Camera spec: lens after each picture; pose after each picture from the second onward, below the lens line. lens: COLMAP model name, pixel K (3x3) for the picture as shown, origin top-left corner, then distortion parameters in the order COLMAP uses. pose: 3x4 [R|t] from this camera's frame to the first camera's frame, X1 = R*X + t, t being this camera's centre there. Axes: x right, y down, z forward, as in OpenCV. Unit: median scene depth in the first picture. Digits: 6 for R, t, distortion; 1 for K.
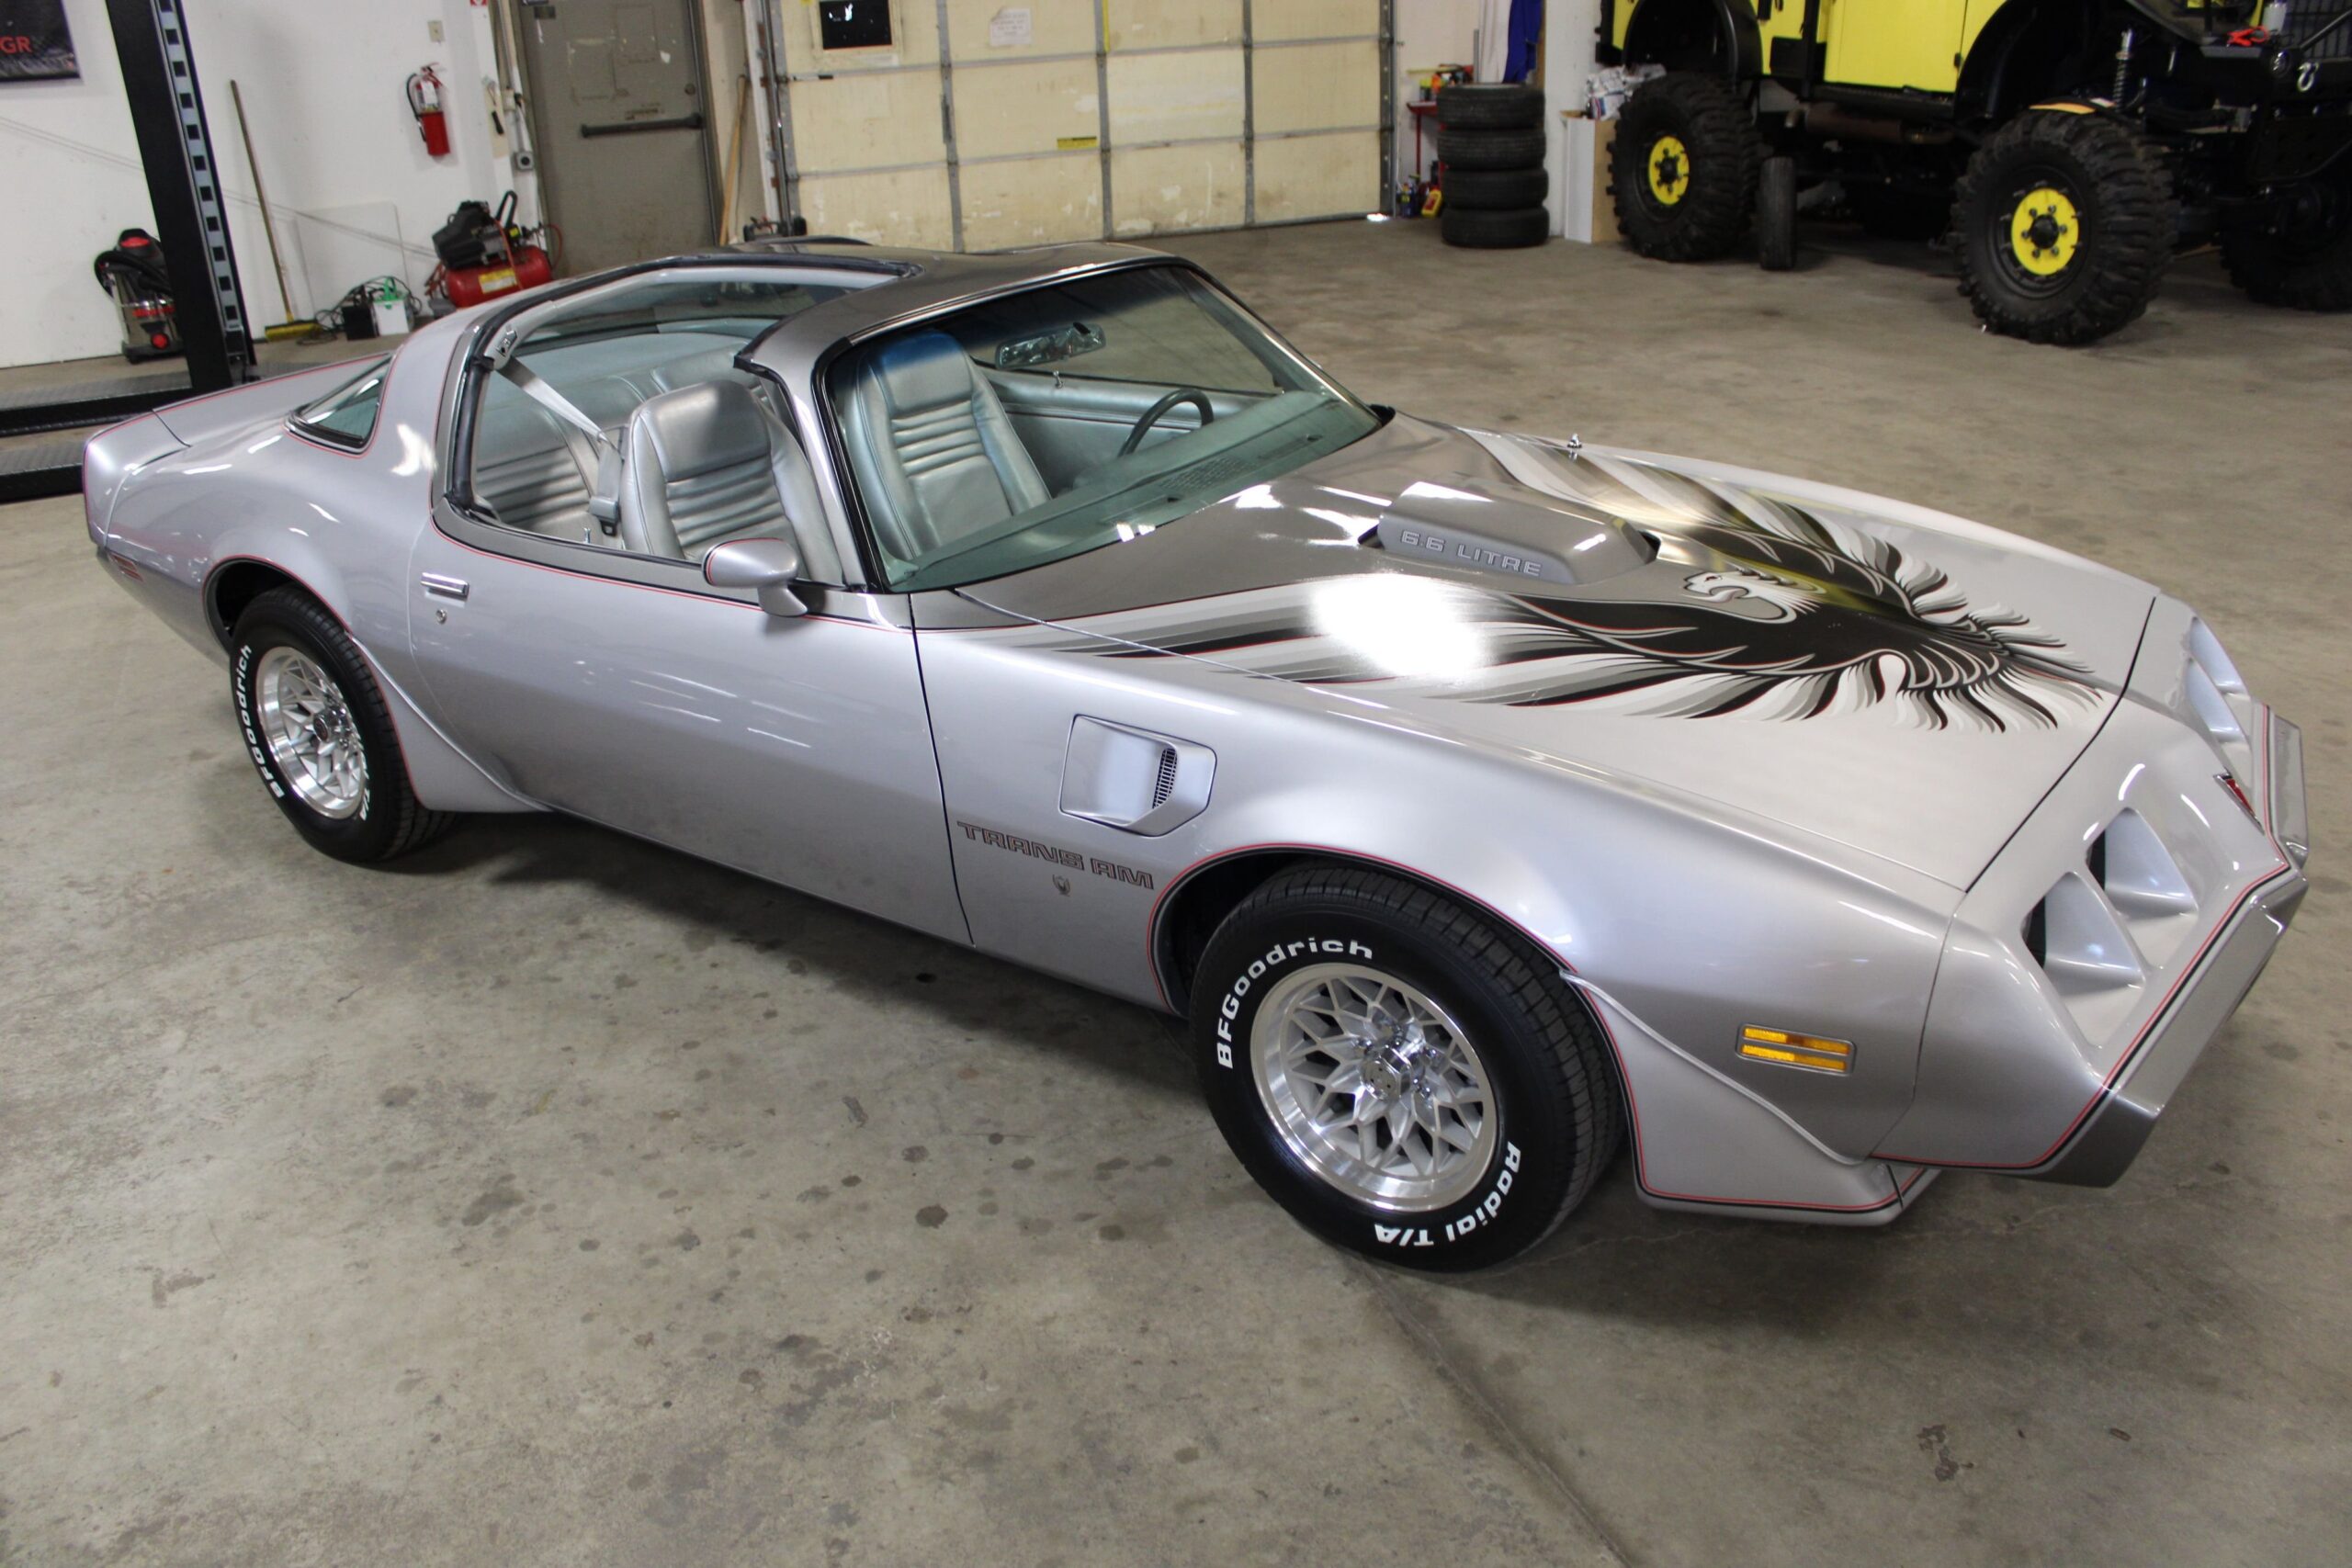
lens RADIAL K [[1933.0, 0, 1179.5], [0, 1933.0, 789.6], [0, 0, 1]] dist [-0.152955, 0.130116]
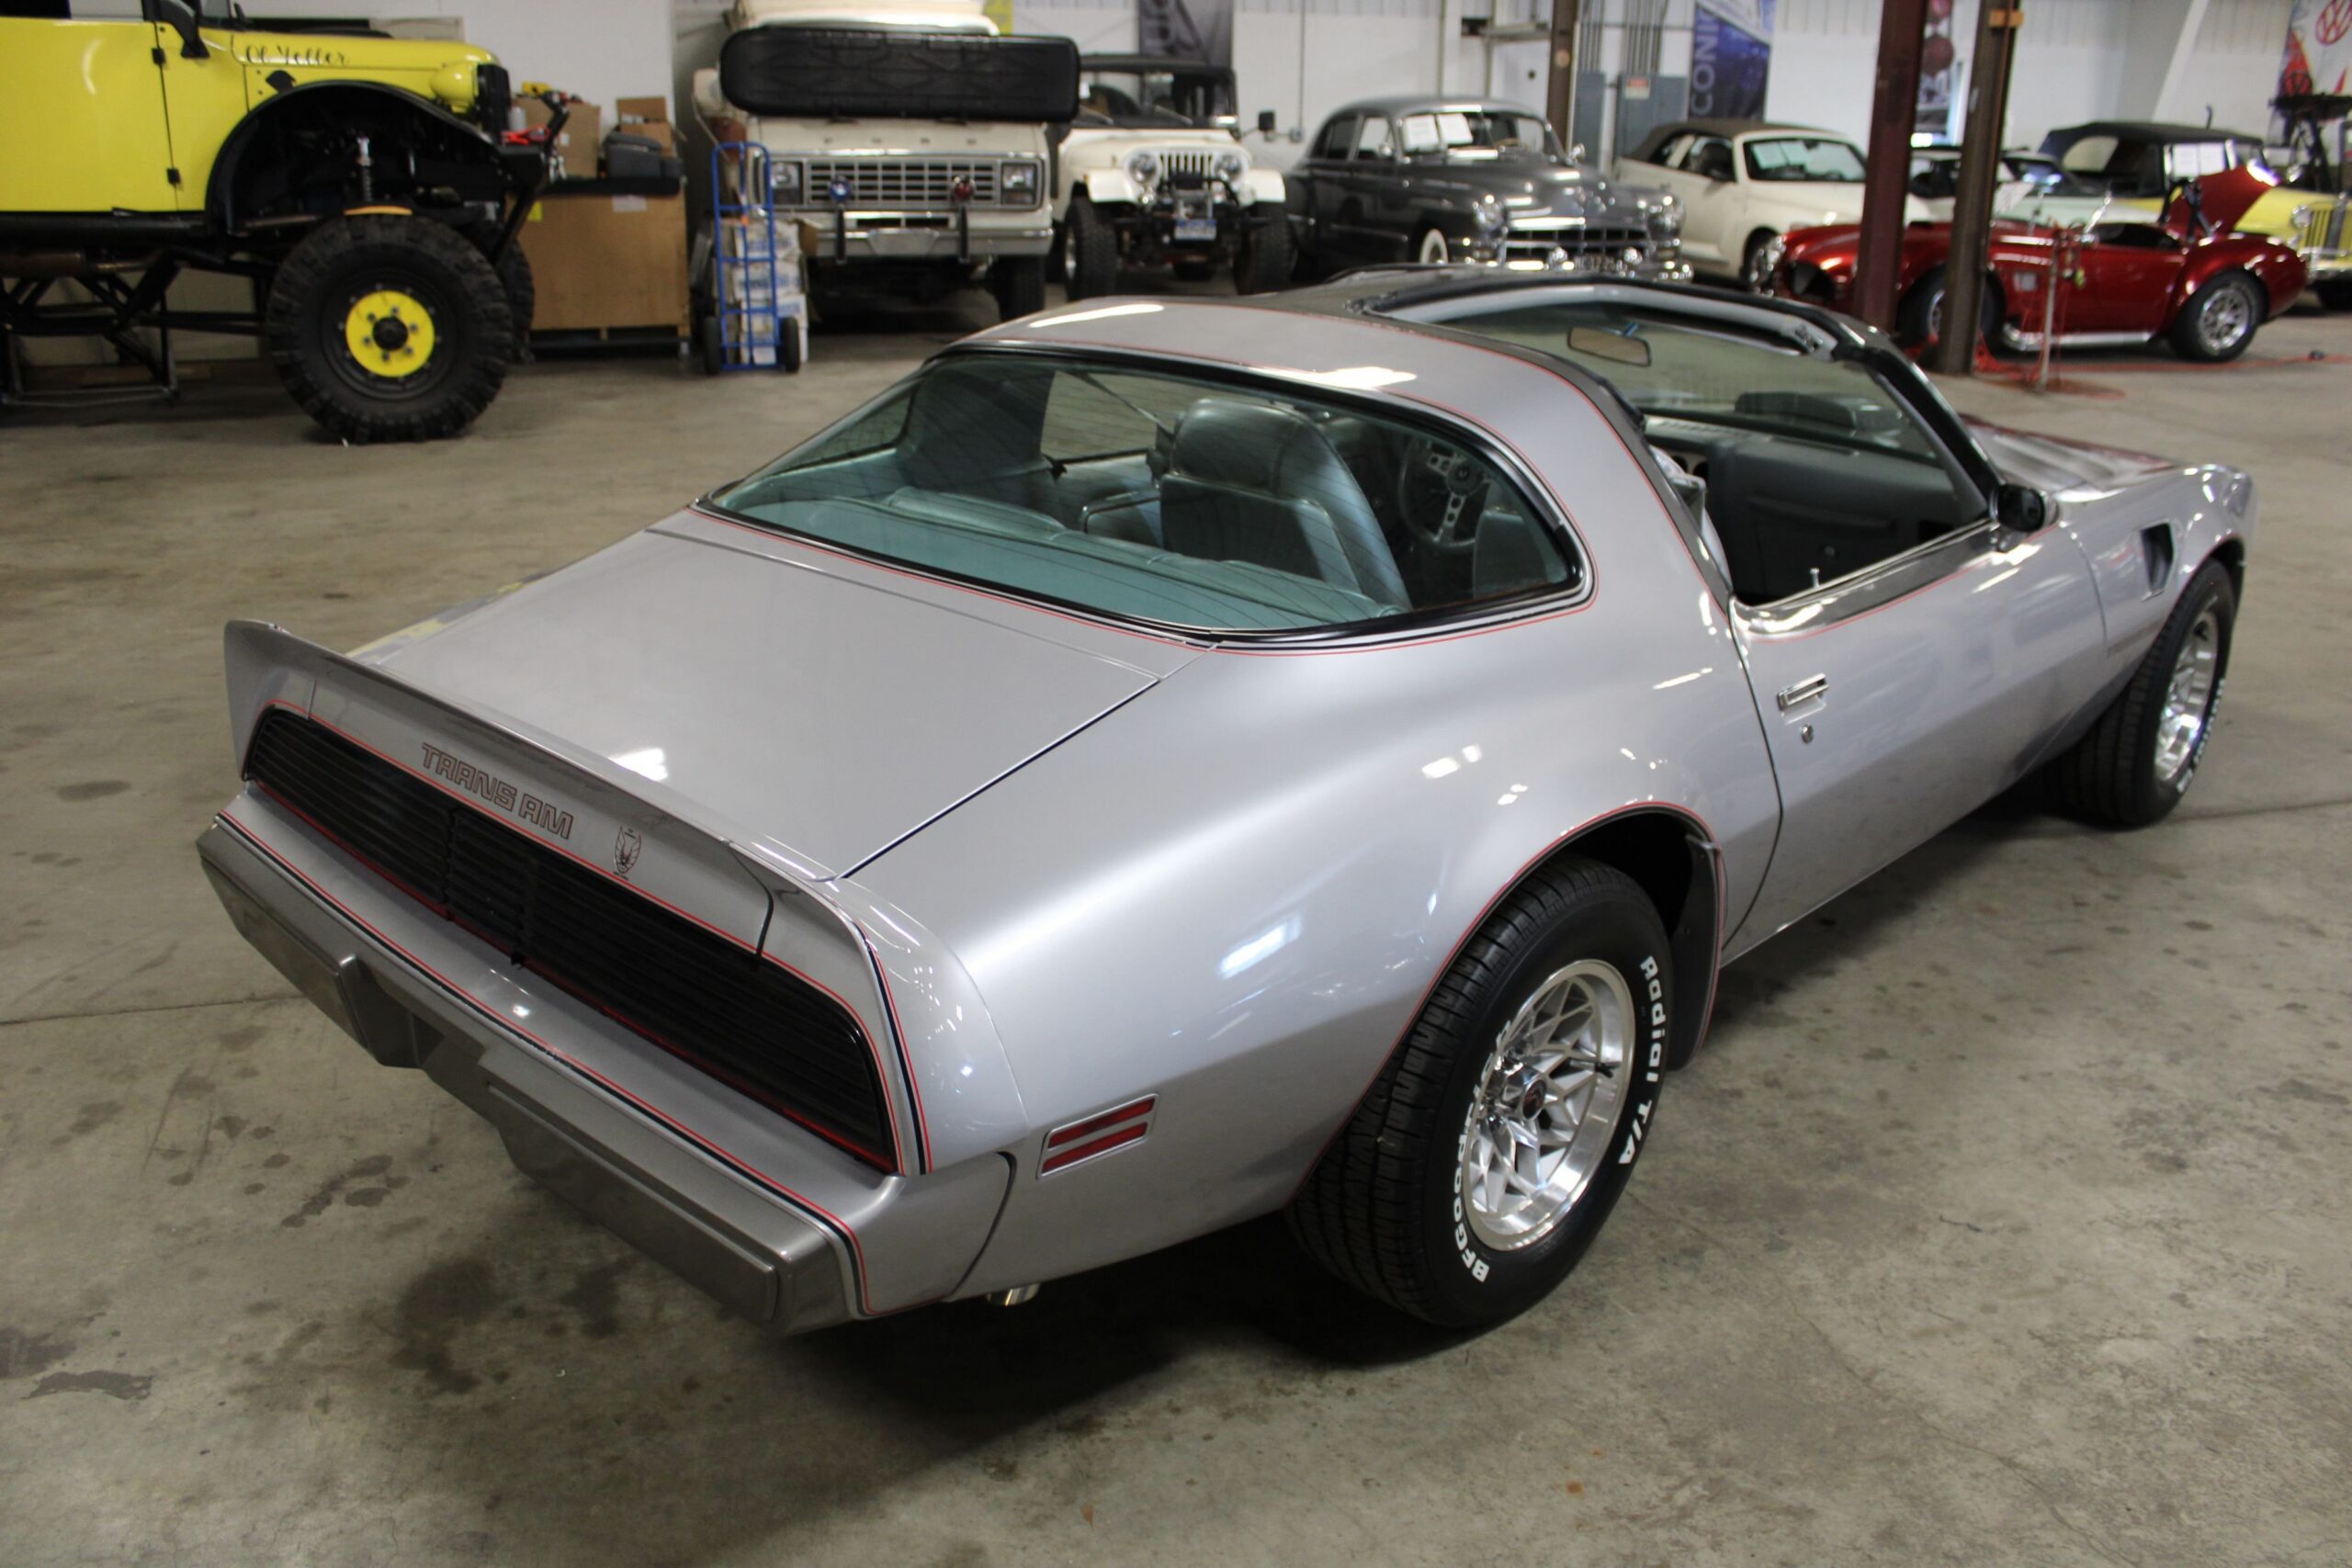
lens RADIAL K [[1933.0, 0, 1178.6], [0, 1933.0, 793.2], [0, 0, 1]] dist [-0.152955, 0.130116]
pose [[0.156147, -0.303304, 0.940013, -1.252329], [0.384155, 0.895408, 0.225099, -0.368040], [-0.909969, 0.325962, 0.256331, 1.130678]]
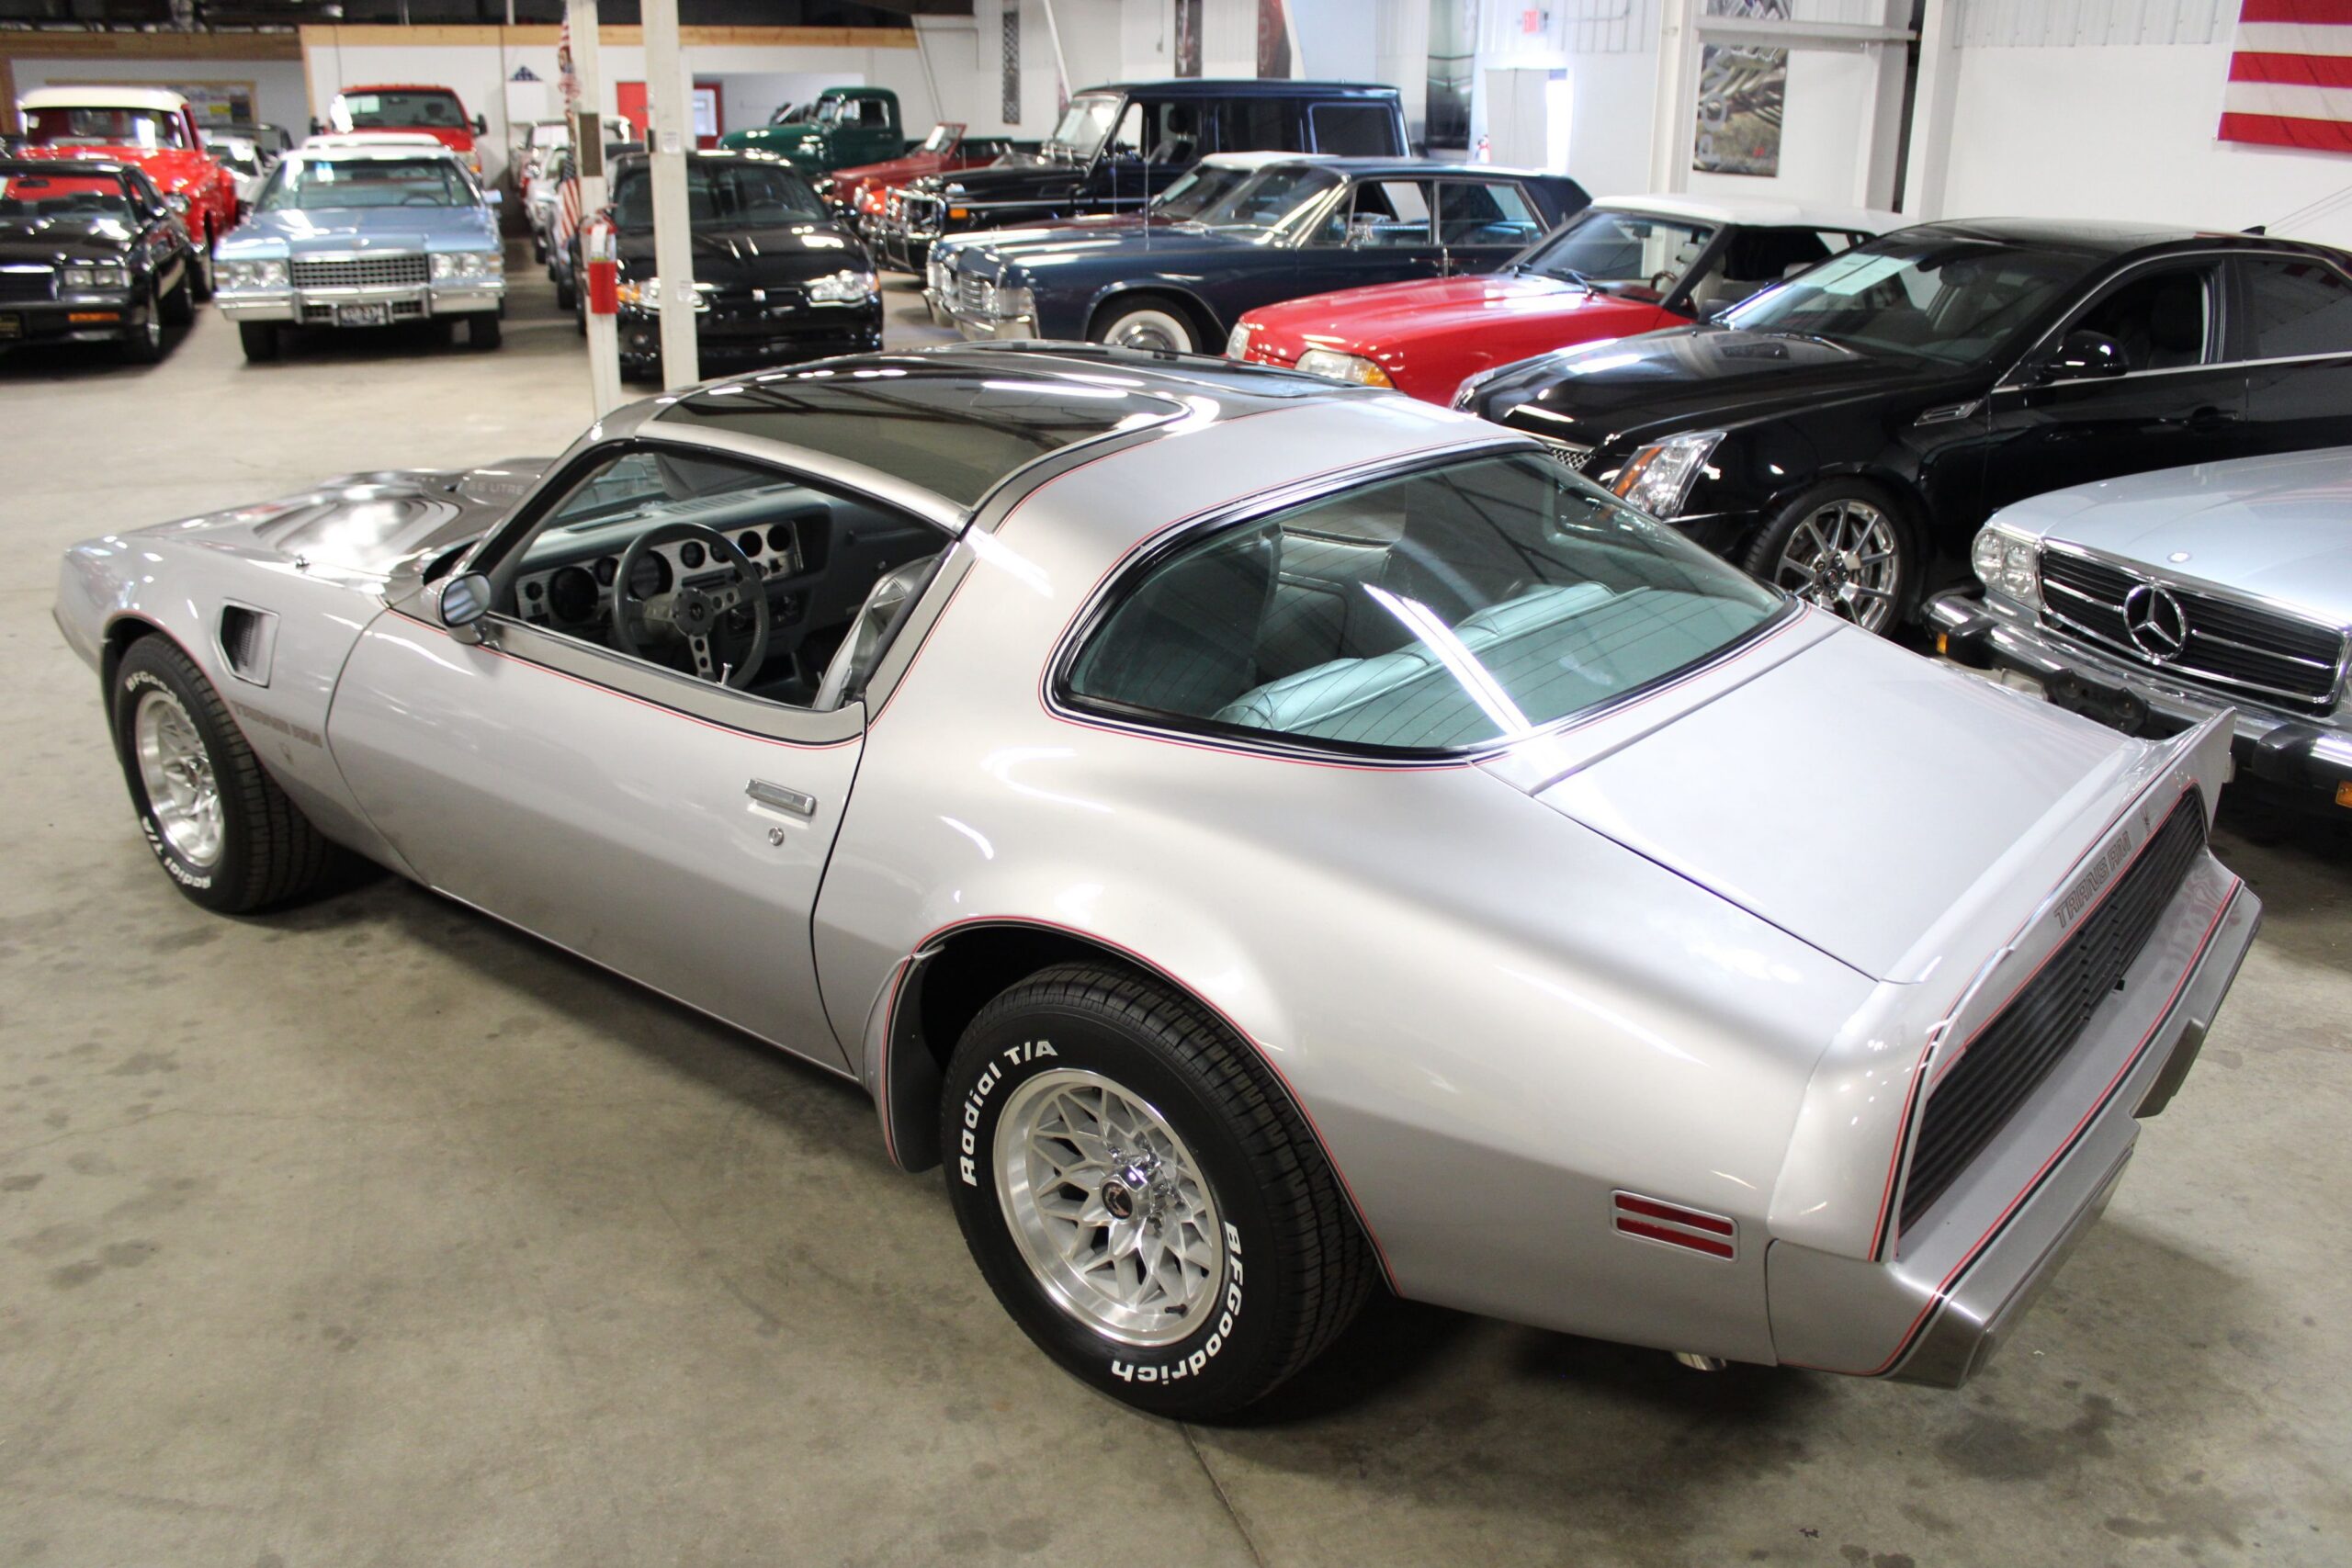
lens RADIAL K [[1933.0, 0, 1164.6], [0, 1933.0, 796.9], [0, 0, 1]] dist [-0.152955, 0.130116]
pose [[-0.996417, -0.004344, 0.084463, -0.365669], [0.055199, 0.723248, 0.688378, -0.859458], [-0.064078, 0.690574, -0.720417, 2.047979]]
